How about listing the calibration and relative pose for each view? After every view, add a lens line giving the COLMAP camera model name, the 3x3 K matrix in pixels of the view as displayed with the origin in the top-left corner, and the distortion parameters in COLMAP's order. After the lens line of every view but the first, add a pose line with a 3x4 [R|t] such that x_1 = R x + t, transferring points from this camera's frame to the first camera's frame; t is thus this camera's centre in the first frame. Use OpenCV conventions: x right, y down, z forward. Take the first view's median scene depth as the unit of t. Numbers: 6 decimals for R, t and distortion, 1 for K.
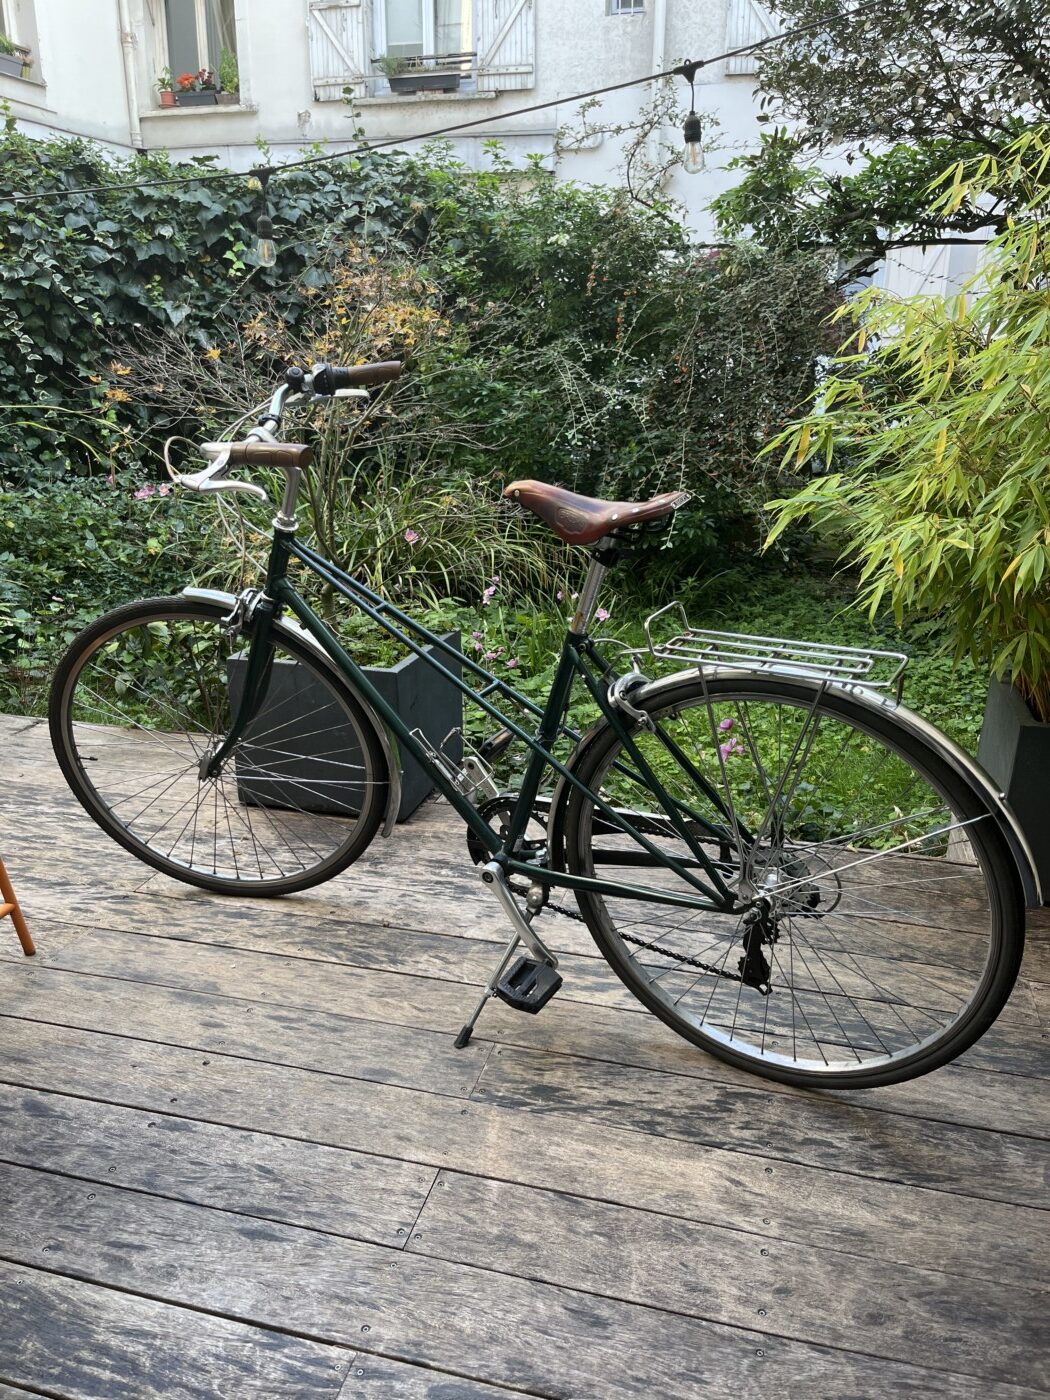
lens RADIAL K [[1081.4, 0, 525.9], [0, 1081.4, 697.3], [0, 0, 1]] dist [-0.006990, -0.032703]
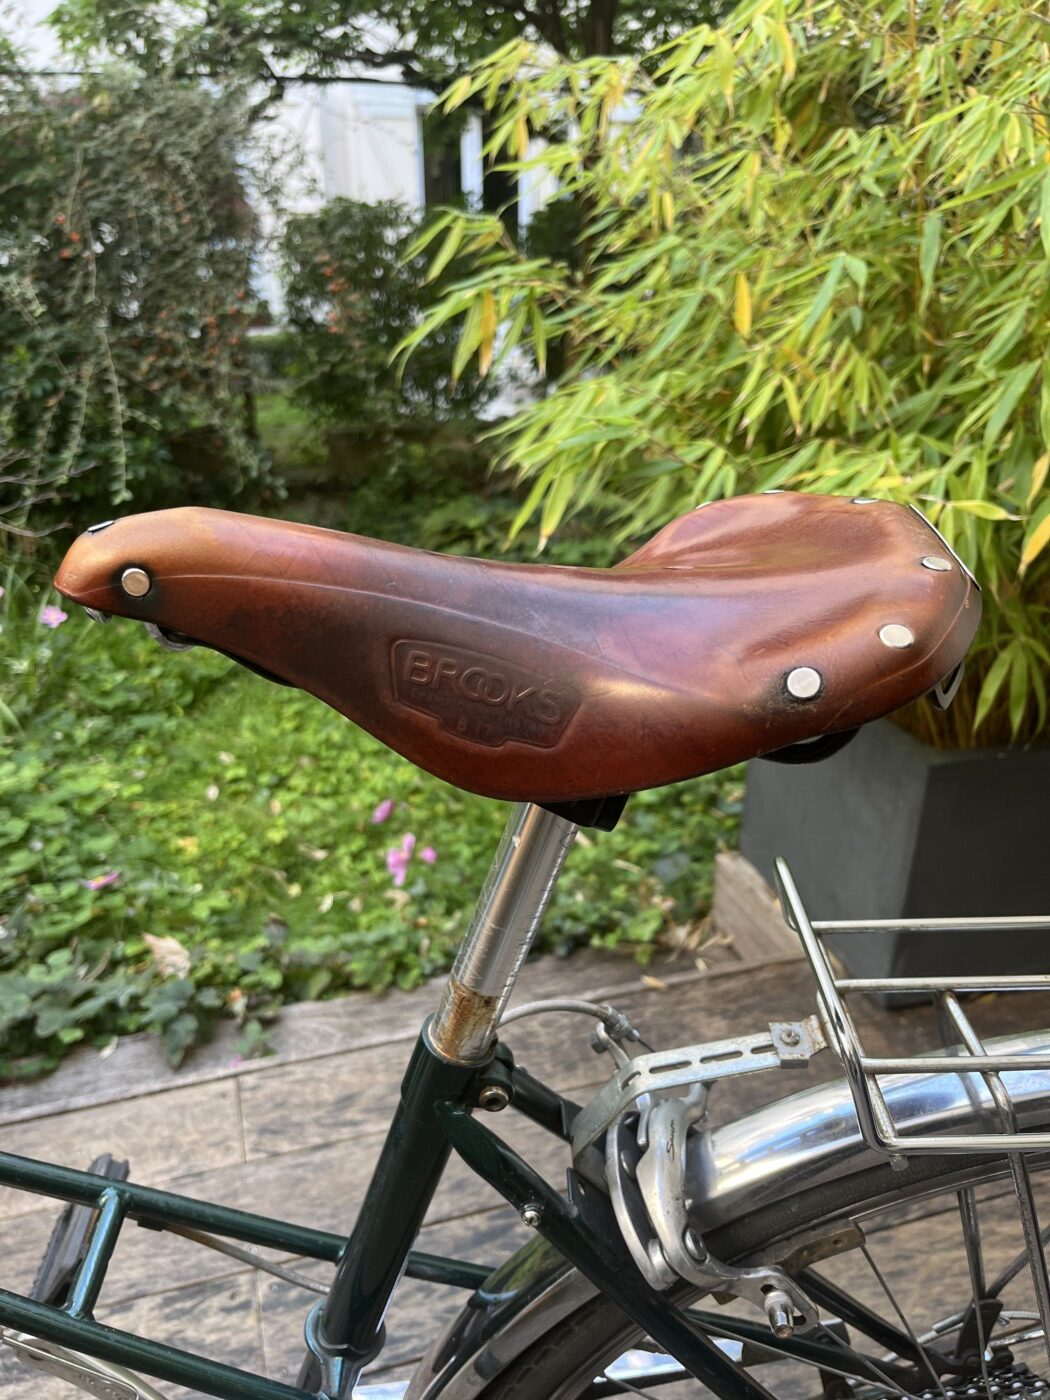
lens RADIAL K [[1081.4, 0, 525.5], [0, 1081.4, 698.9], [0, 0, 1]] dist [-0.006990, -0.032703]
pose [[0.840382, -0.216920, 0.496693, -0.018466], [0.170051, 0.975670, 0.138385, -0.059188], [-0.514627, -0.031833, 0.856823, 0.248001]]
